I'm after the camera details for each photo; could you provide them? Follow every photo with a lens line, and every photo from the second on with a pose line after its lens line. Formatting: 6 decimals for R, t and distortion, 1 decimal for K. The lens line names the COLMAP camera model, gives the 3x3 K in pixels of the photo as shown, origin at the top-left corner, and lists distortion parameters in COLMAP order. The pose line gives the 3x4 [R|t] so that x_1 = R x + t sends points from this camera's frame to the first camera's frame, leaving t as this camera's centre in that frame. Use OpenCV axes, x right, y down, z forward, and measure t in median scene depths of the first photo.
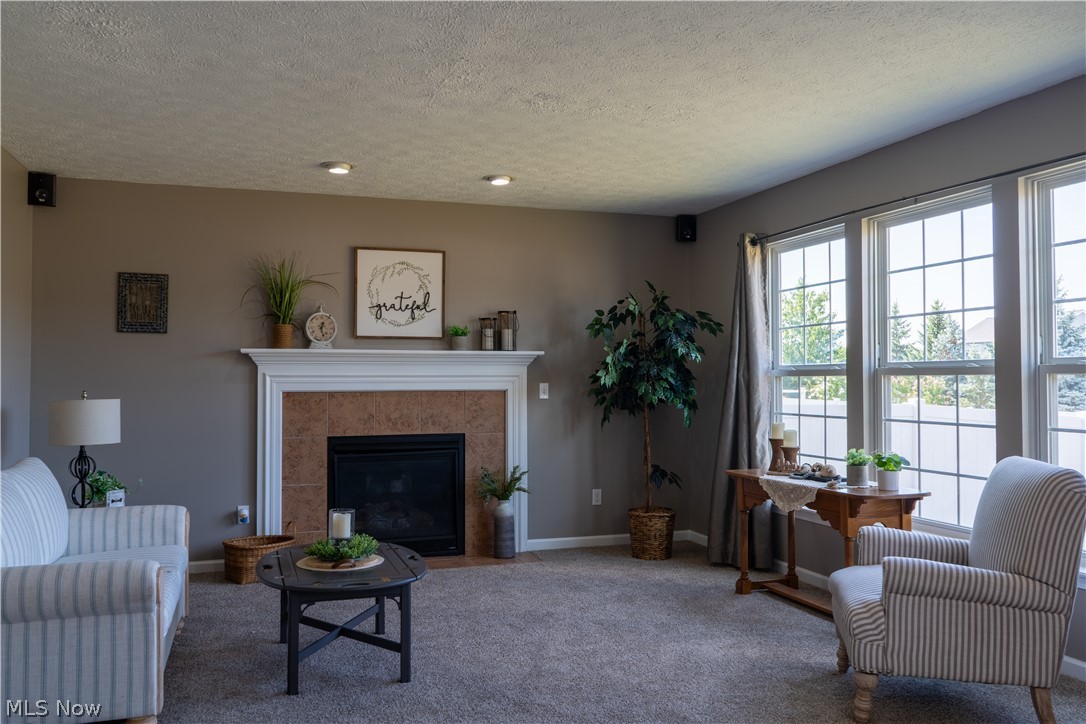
lens RADIAL K [[878.9, 0, 548.7], [0, 878.9, 360.0], [0, 0, 1]] dist [-0.009518, 0.007022]
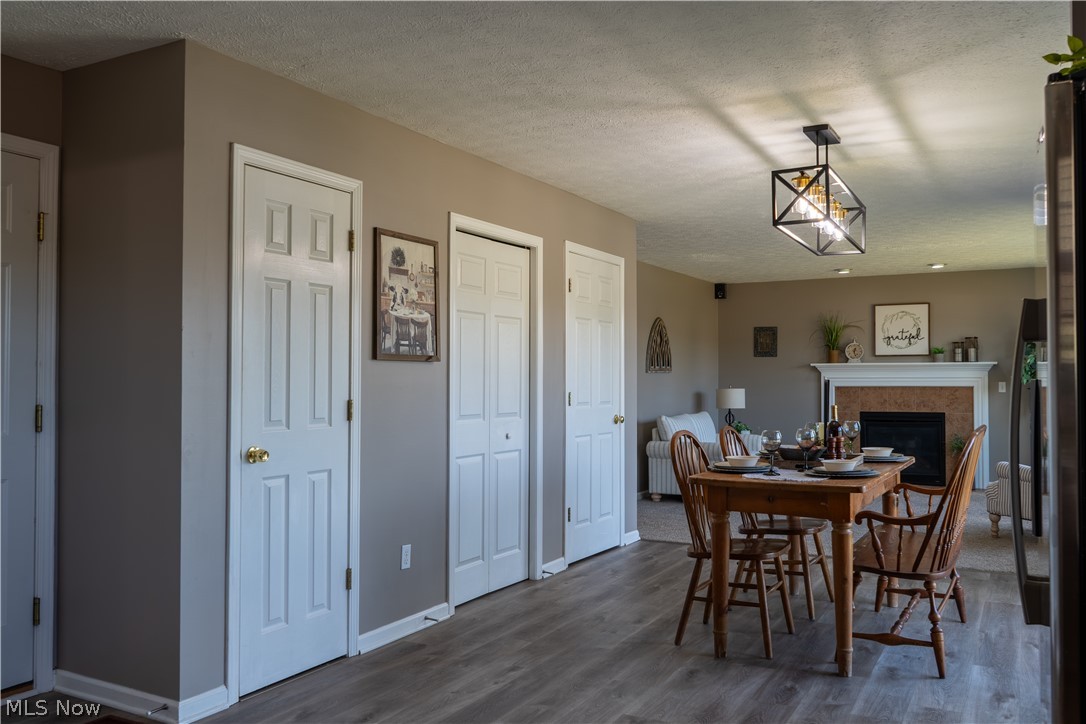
lens RADIAL K [[884.8, 0, 549.1], [0, 884.8, 360.0], [0, 0, 1]] dist [-0.009039, 0.007439]
pose [[0.674474, -0.014966, -0.738147, 0.645233], [0.017136, 0.999843, -0.004614, -0.020411], [0.738099, -0.009537, 0.674625, -0.679157]]
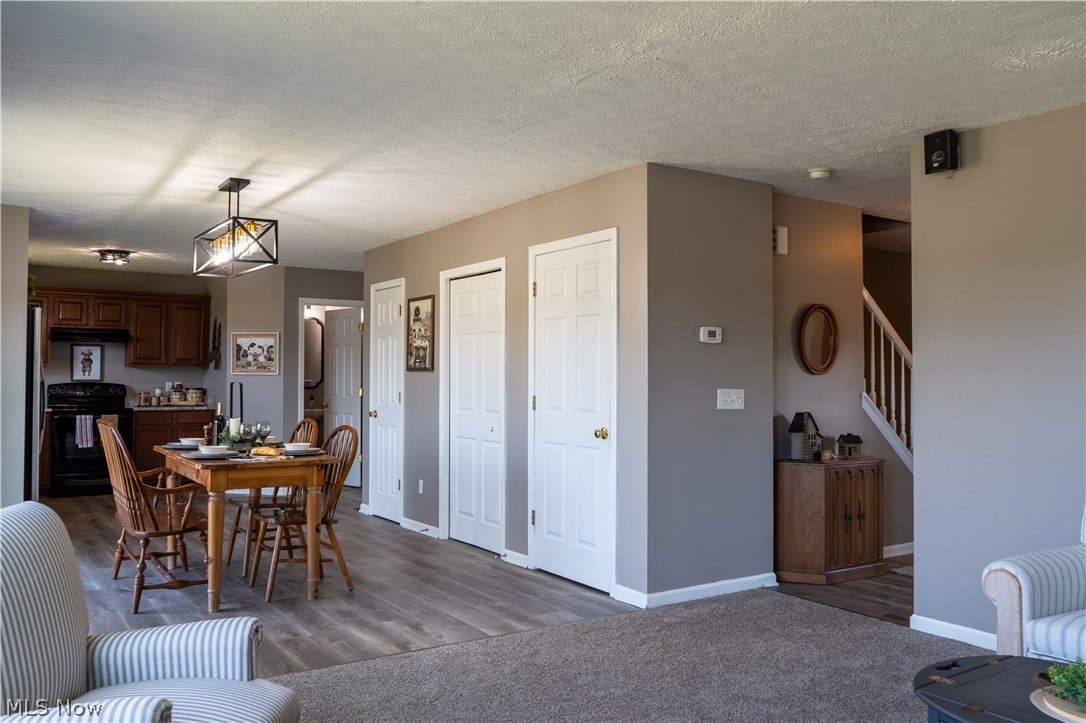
lens RADIAL K [[871.6, 0, 547.0], [0, 871.6, 360.3], [0, 0, 1]] dist [-0.002615, -0.001121]
pose [[-0.967802, -0.008531, -0.251569, 0.164311], [0.003198, 0.998928, -0.046175, 0.016576], [0.251694, -0.045492, -0.966737, 0.949764]]
